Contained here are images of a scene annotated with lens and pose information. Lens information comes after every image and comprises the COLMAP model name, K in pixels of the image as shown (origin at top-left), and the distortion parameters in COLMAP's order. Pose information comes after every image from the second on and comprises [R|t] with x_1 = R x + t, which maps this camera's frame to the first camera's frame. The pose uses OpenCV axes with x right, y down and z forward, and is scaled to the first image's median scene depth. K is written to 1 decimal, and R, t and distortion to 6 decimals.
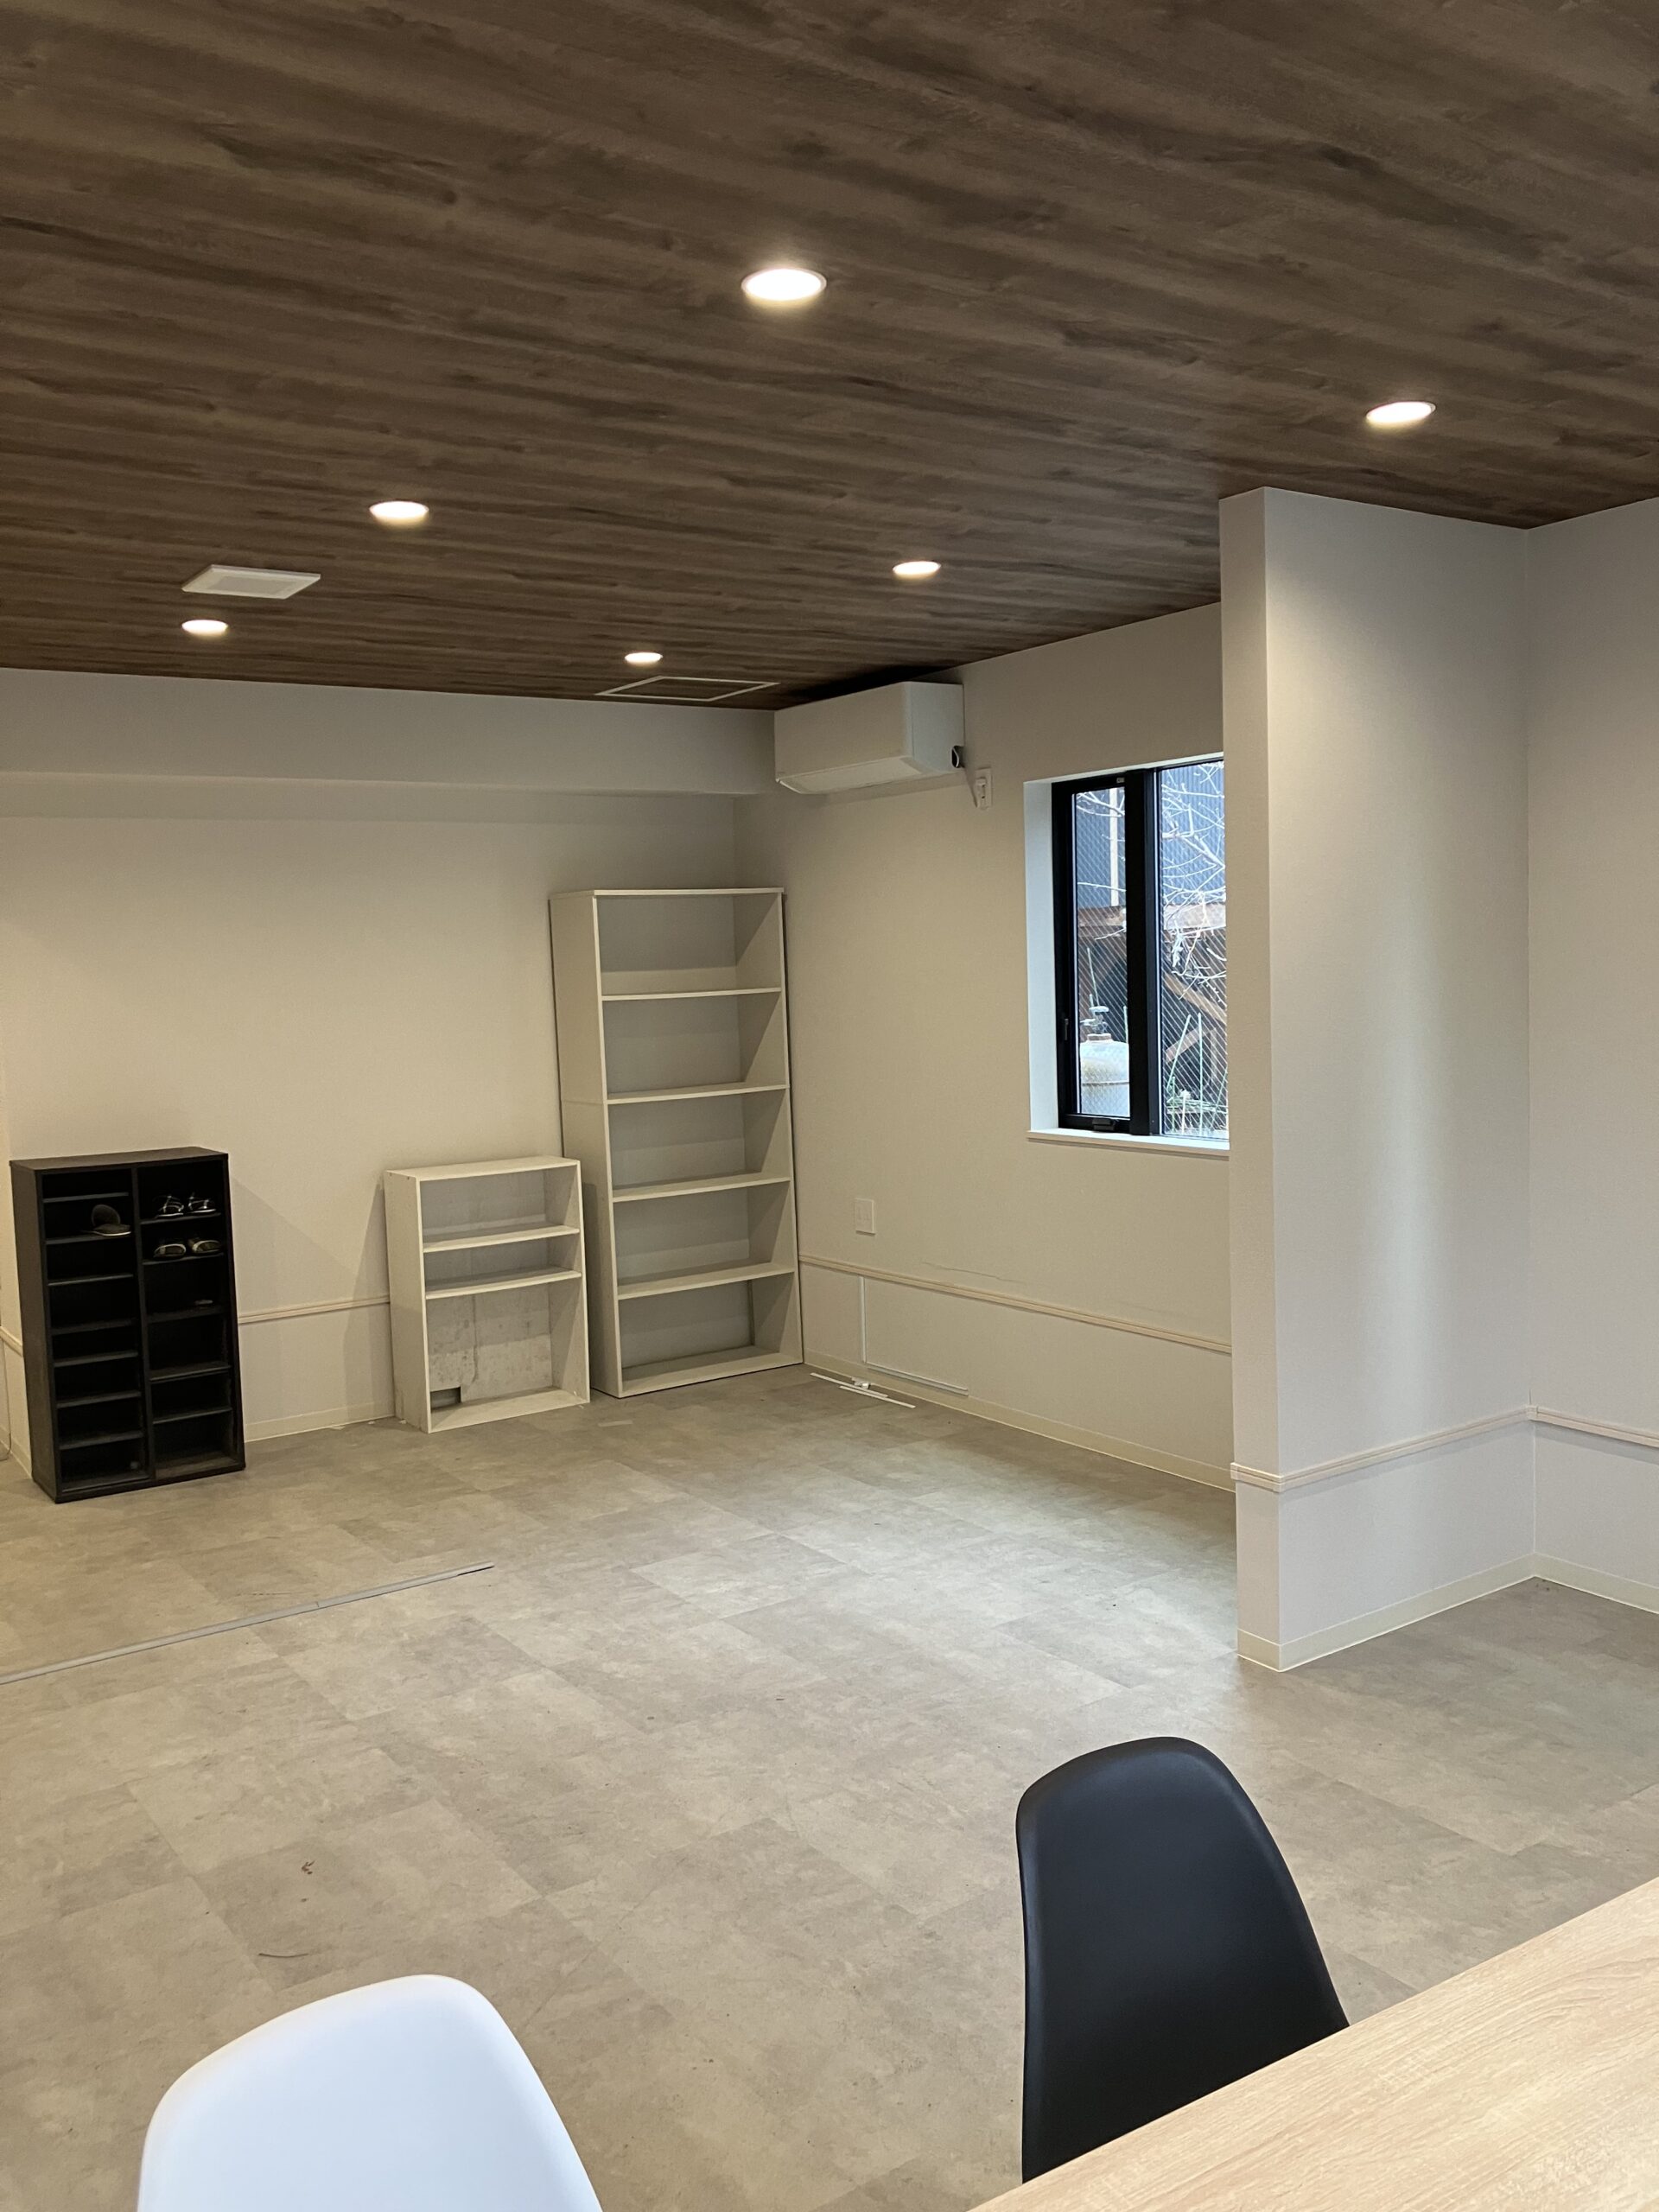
lens RADIAL K [[1847.1, 0, 832.9], [0, 1847.1, 1100.2], [0, 0, 1]] dist [0.022721, 0.003812]
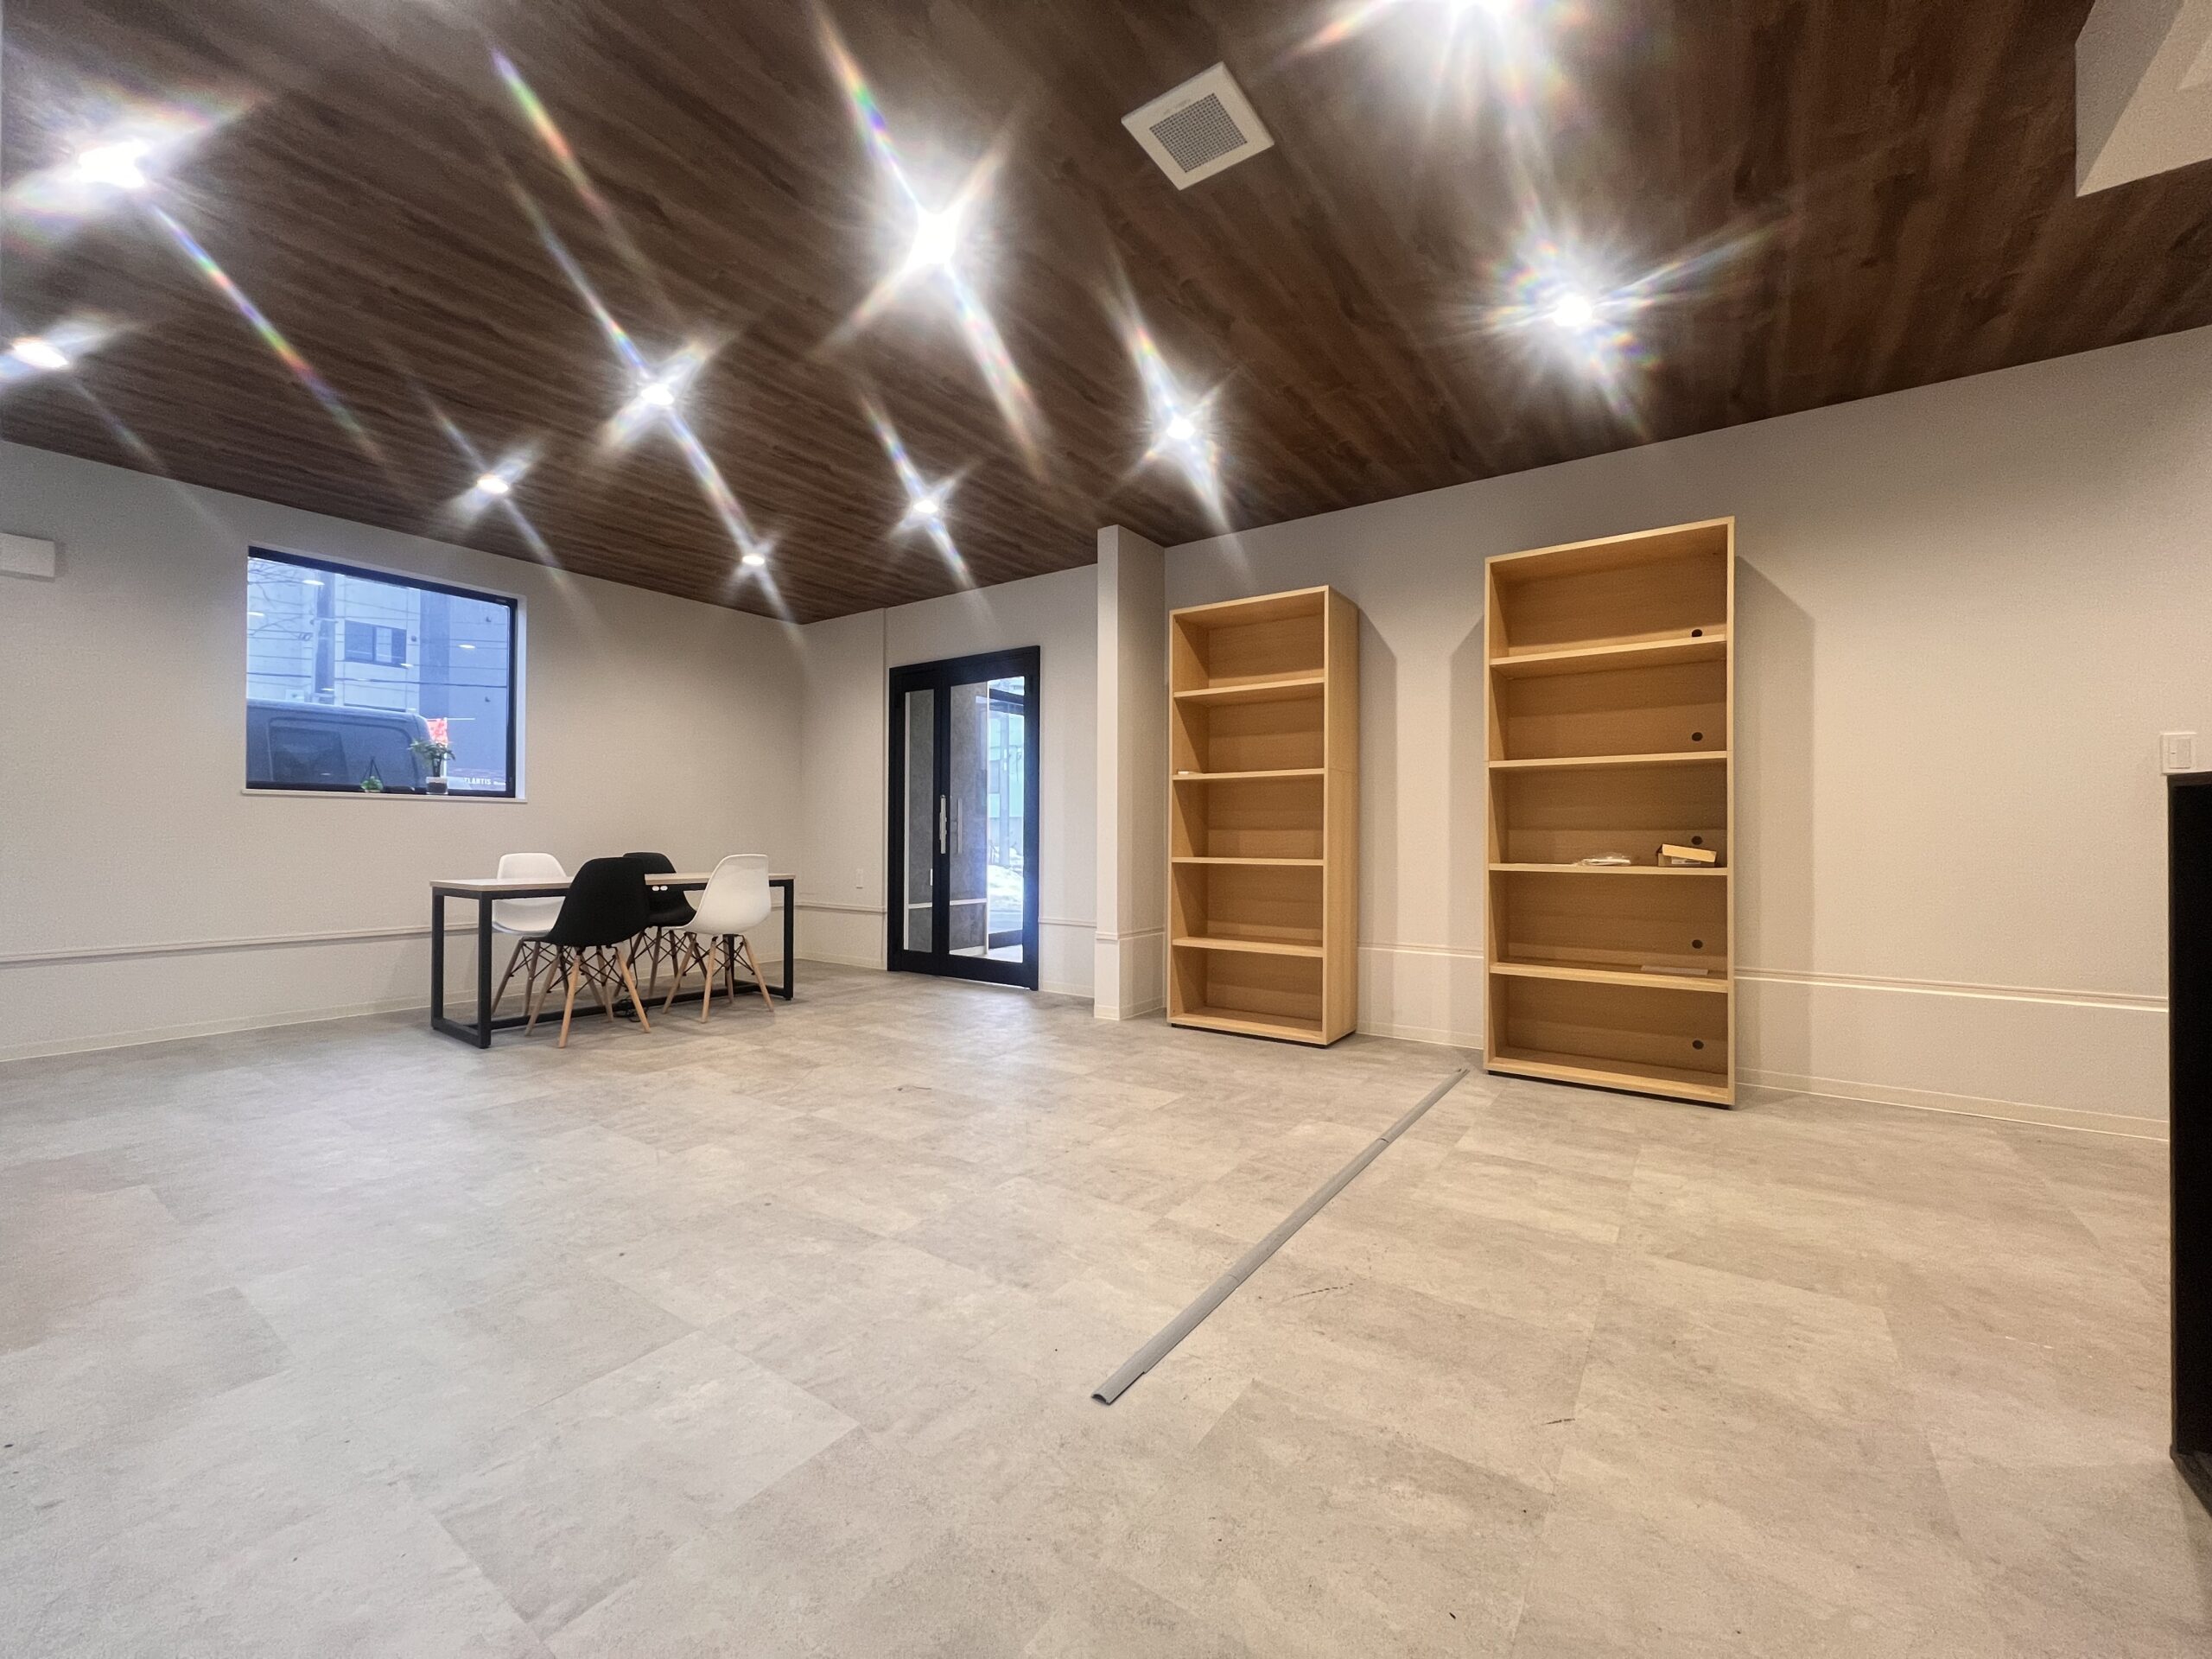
lens RADIAL K [[881.5, 0, 1104.8], [0, 881.5, 835.6], [0, 0, 1]] dist [-0.003087, -0.000069]
pose [[-0.938962, 0.029619, -0.342743, -0.107587], [0.000285, 0.996354, 0.085320, 0.045447], [0.344020, 0.080014, -0.935547, 1.487878]]
